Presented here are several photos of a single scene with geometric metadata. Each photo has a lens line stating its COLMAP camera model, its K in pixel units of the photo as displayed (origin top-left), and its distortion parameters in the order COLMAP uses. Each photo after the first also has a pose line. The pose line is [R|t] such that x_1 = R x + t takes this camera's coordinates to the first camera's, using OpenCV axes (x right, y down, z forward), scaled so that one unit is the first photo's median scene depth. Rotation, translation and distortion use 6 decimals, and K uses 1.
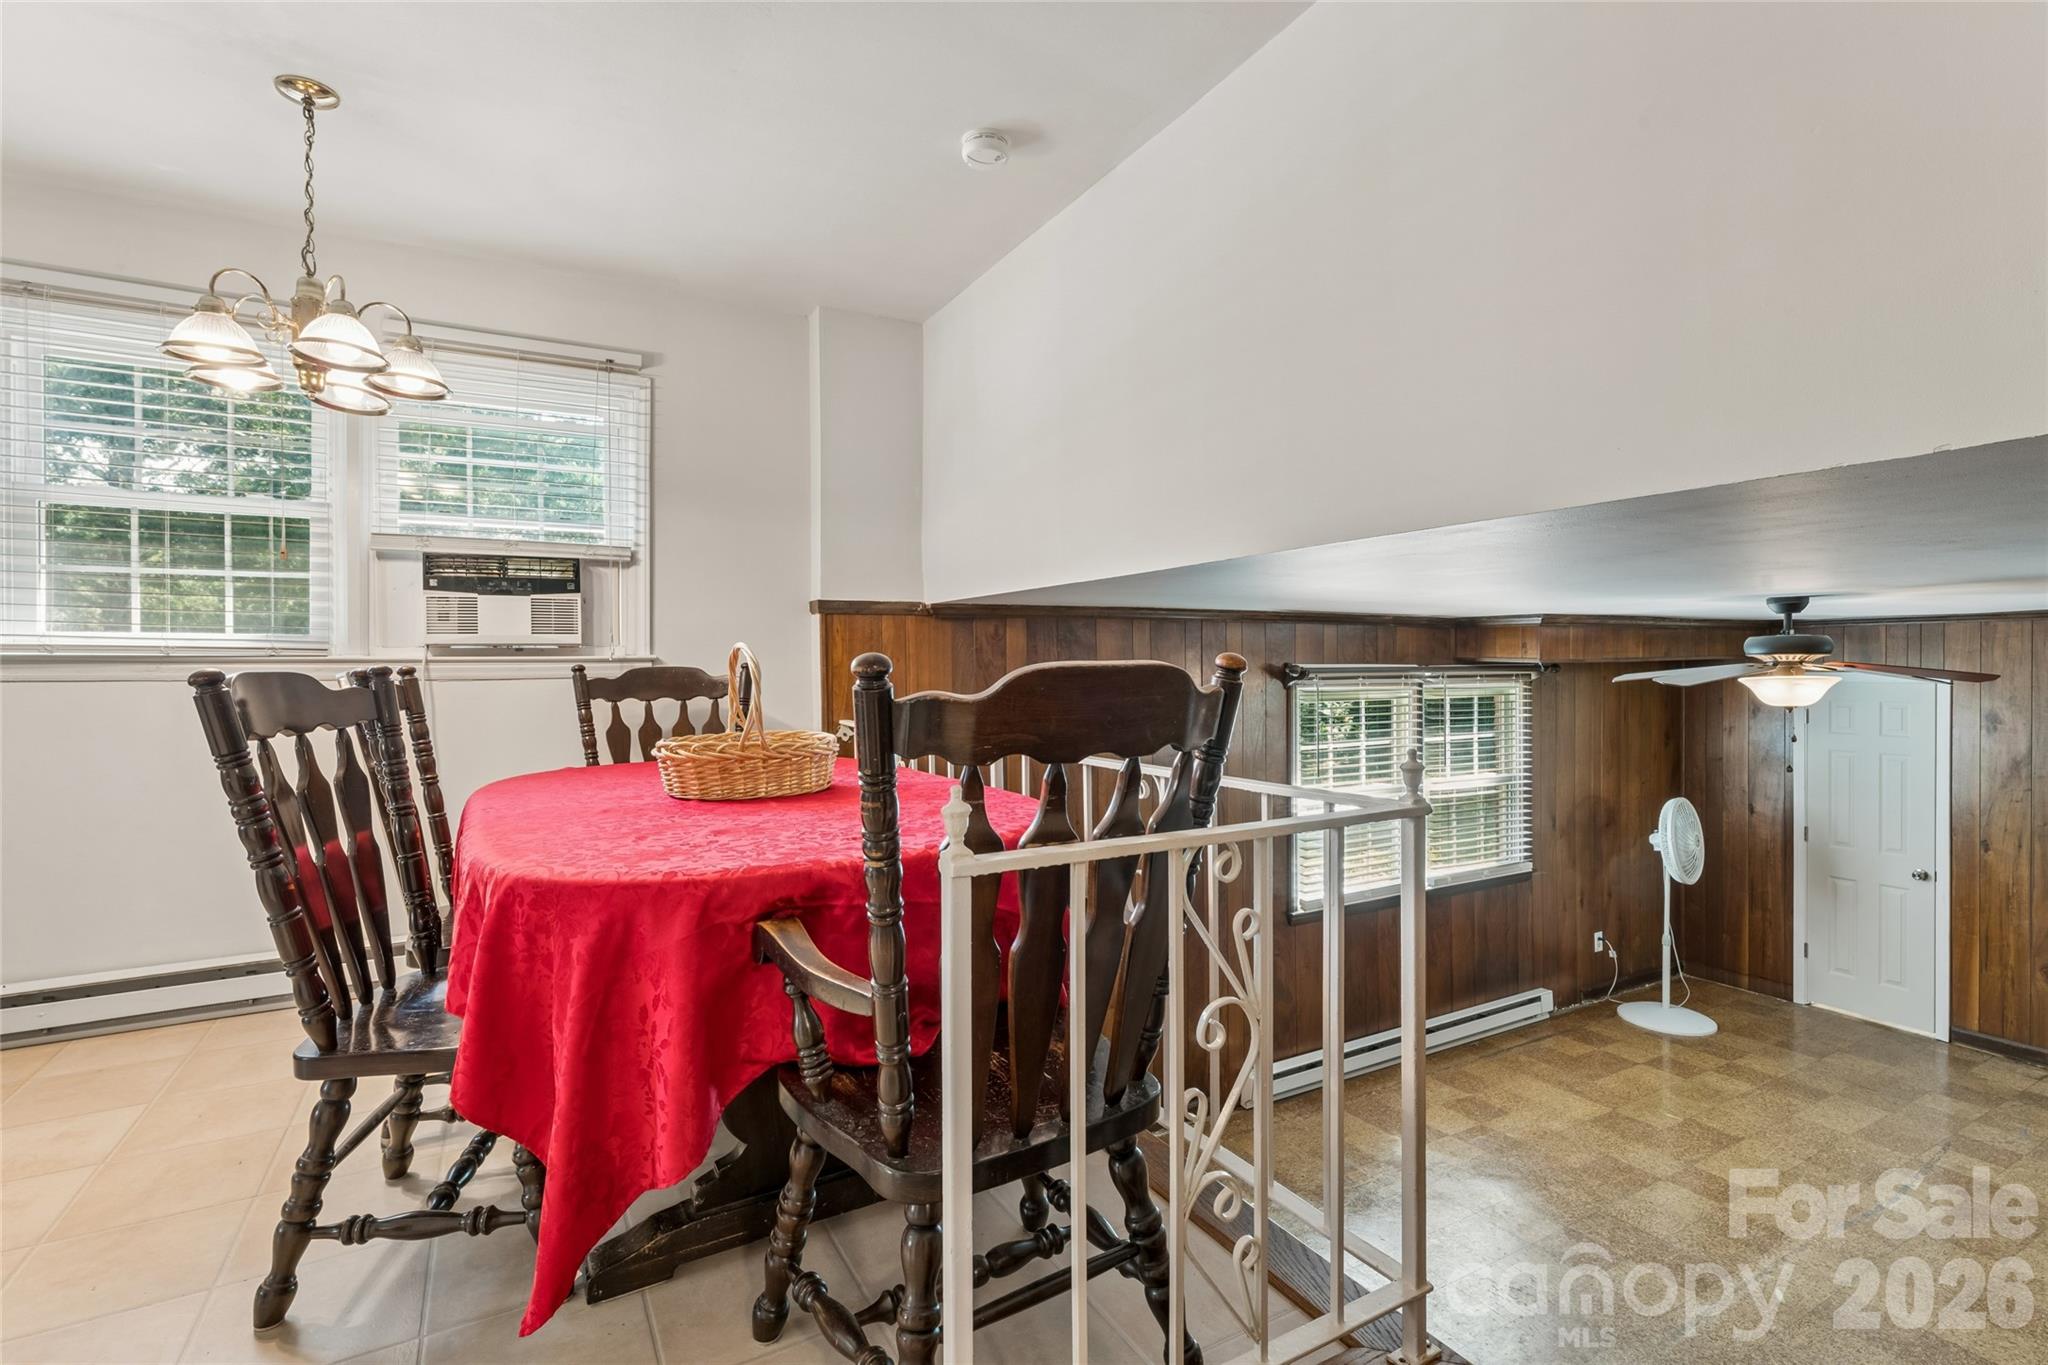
lens RADIAL K [[953.6, 0, 1023.4], [0, 953.6, 672.6], [0, 0, 1]] dist [-0.000822, -0.000129]
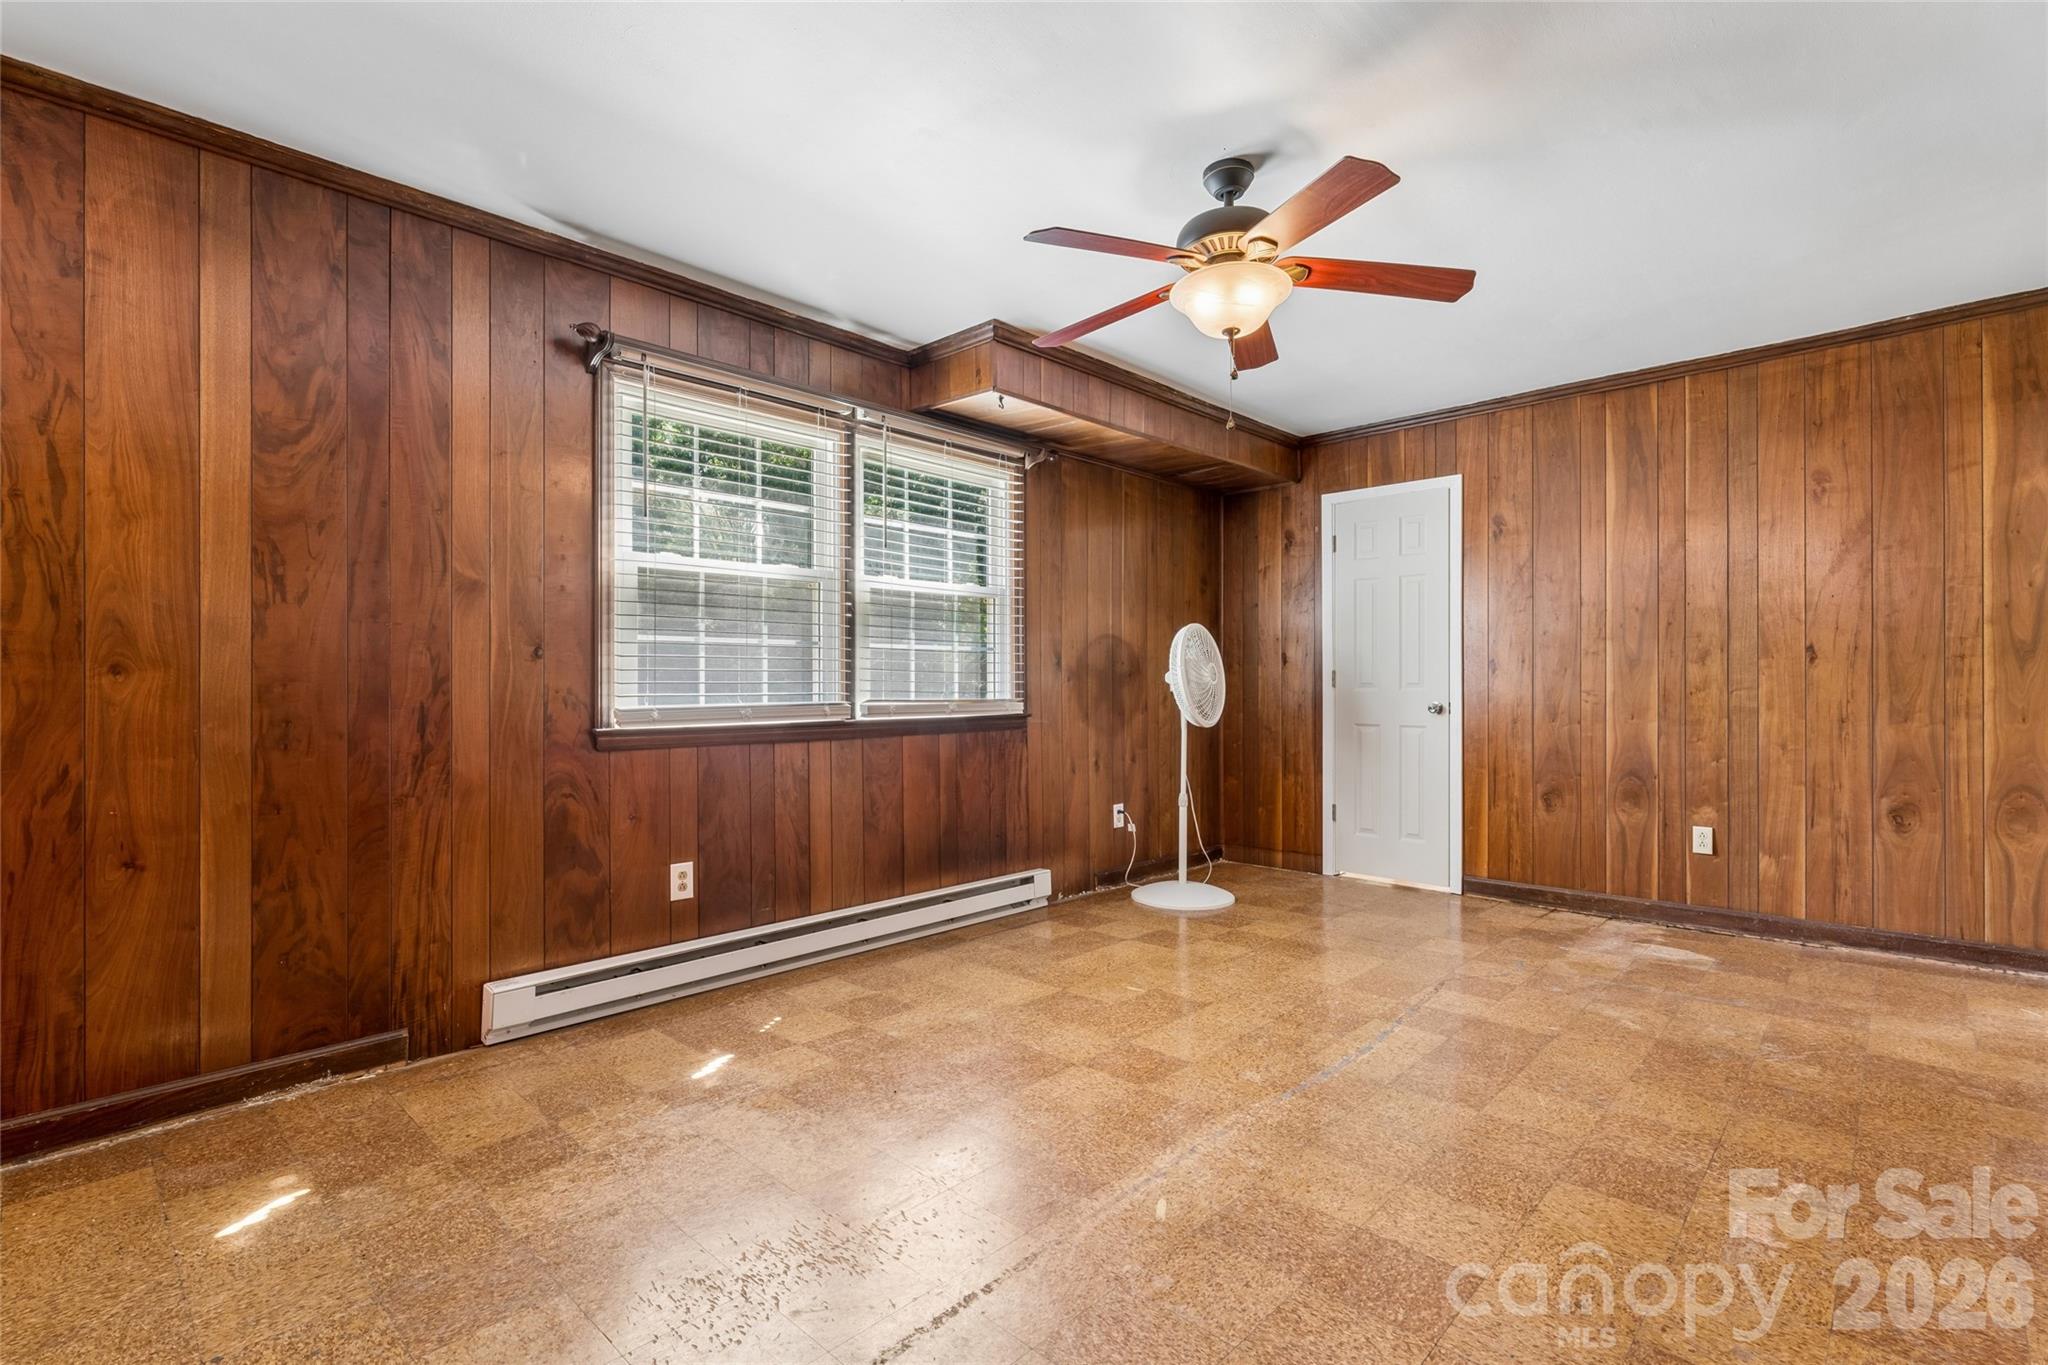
lens RADIAL K [[953.6, 0, 1029.7], [0, 953.6, 685.5], [0, 0, 1]] dist [-0.000822, -0.000129]
pose [[0.953419, 0.003400, 0.301631, 0.319938], [-0.000946, 0.999965, -0.008282, 0.200040], [-0.301649, 0.007611, 0.953389, 0.274842]]
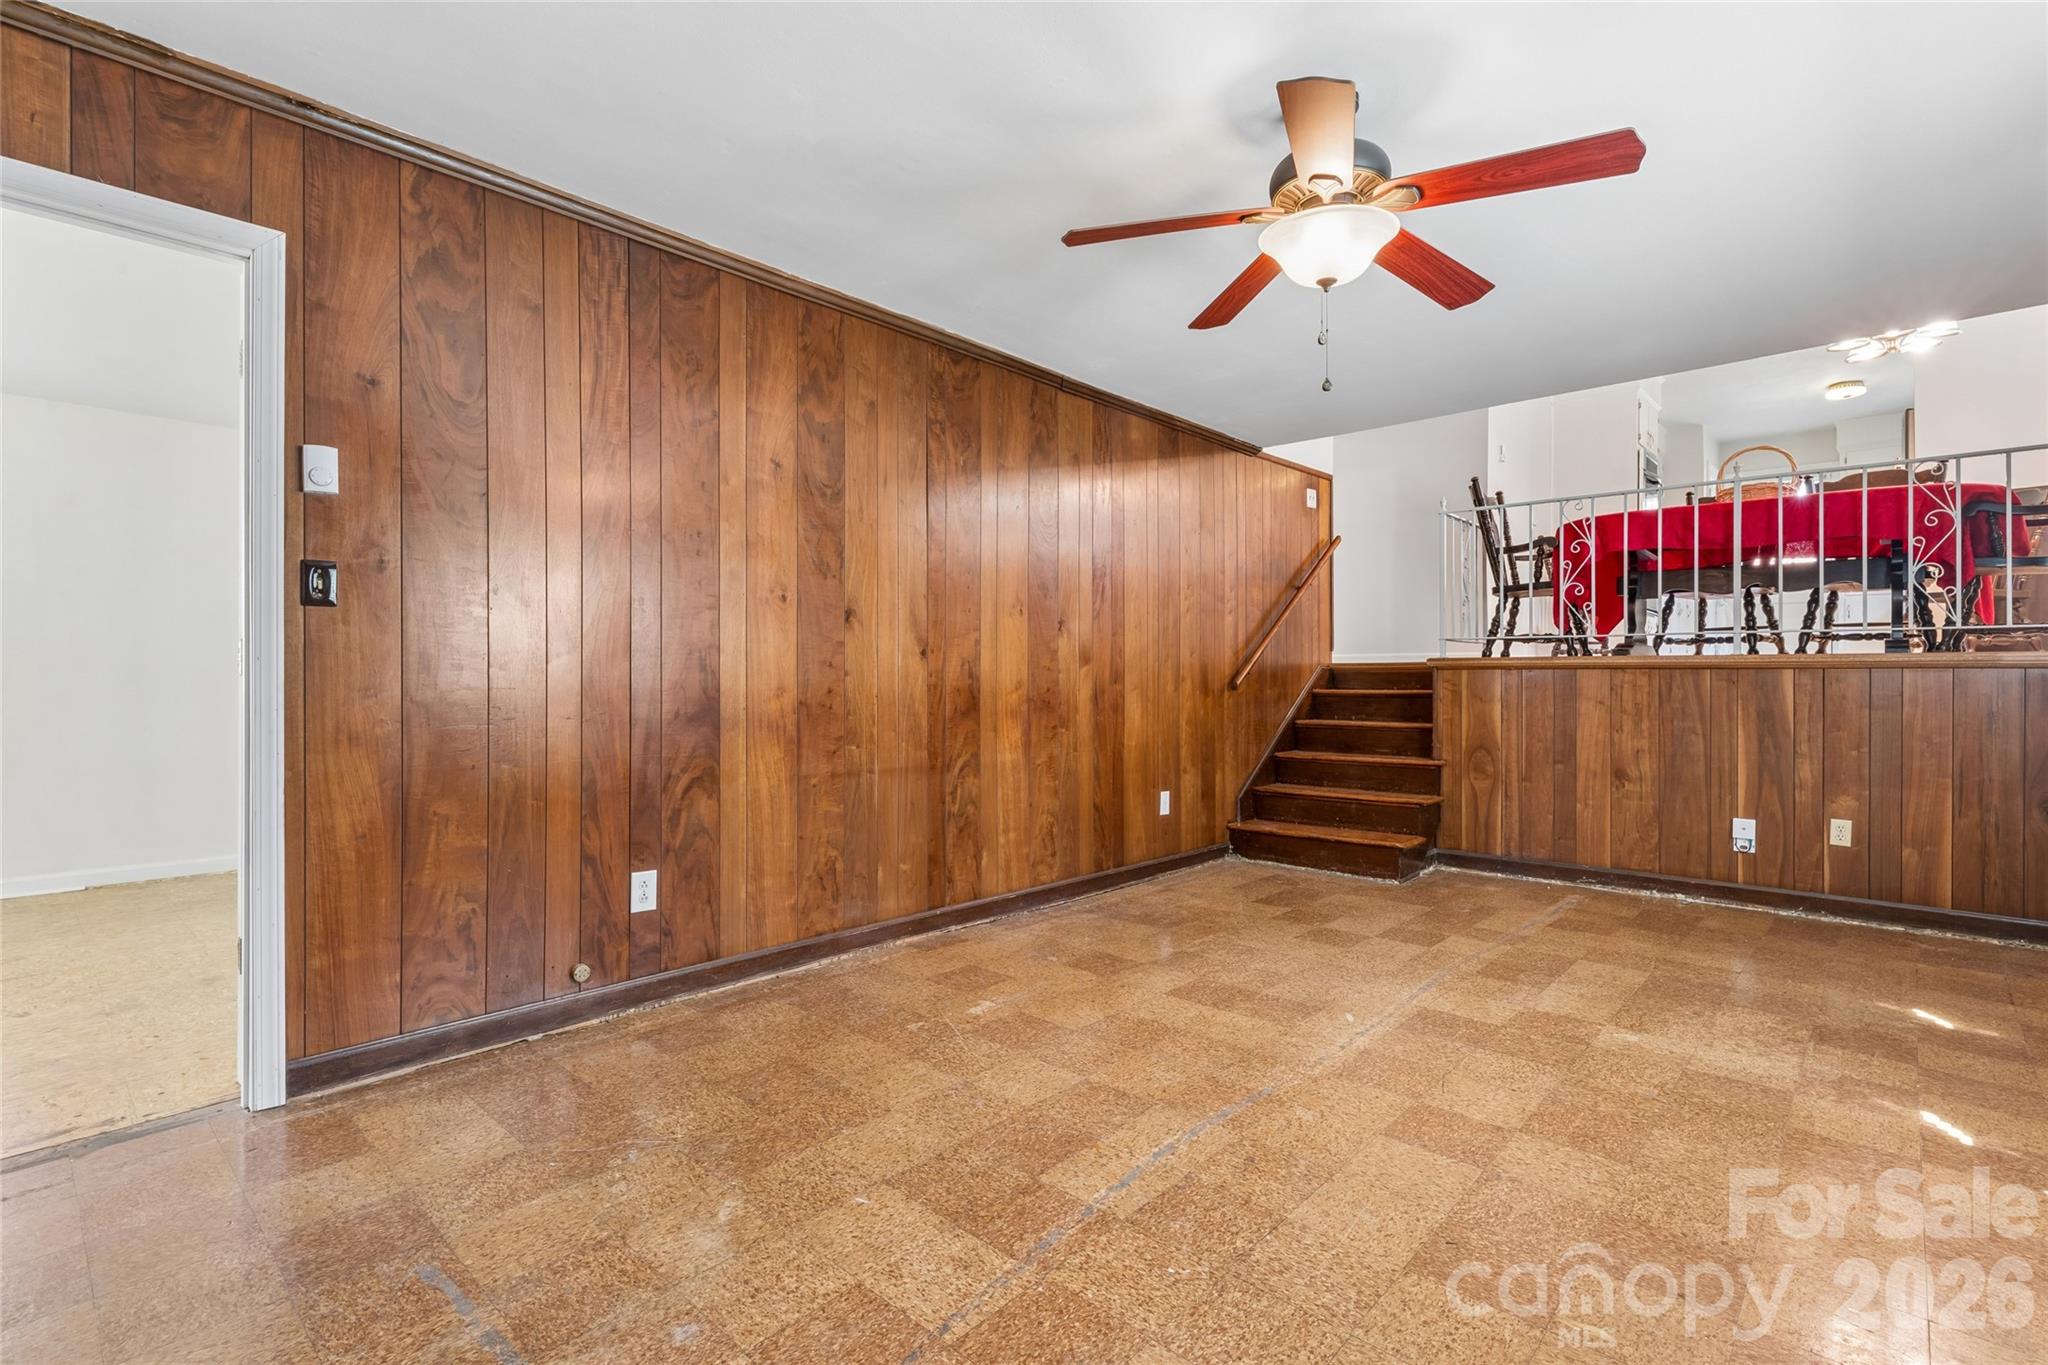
lens RADIAL K [[953.6, 0, 1019.2], [0, 953.6, 677.5], [0, 0, 1]] dist [-0.000822, -0.000129]
pose [[-0.952411, 0.005012, -0.304775, 0.825276], [0.002440, 0.999958, 0.008821, 0.191666], [0.304807, 0.007658, -0.952383, 1.068998]]
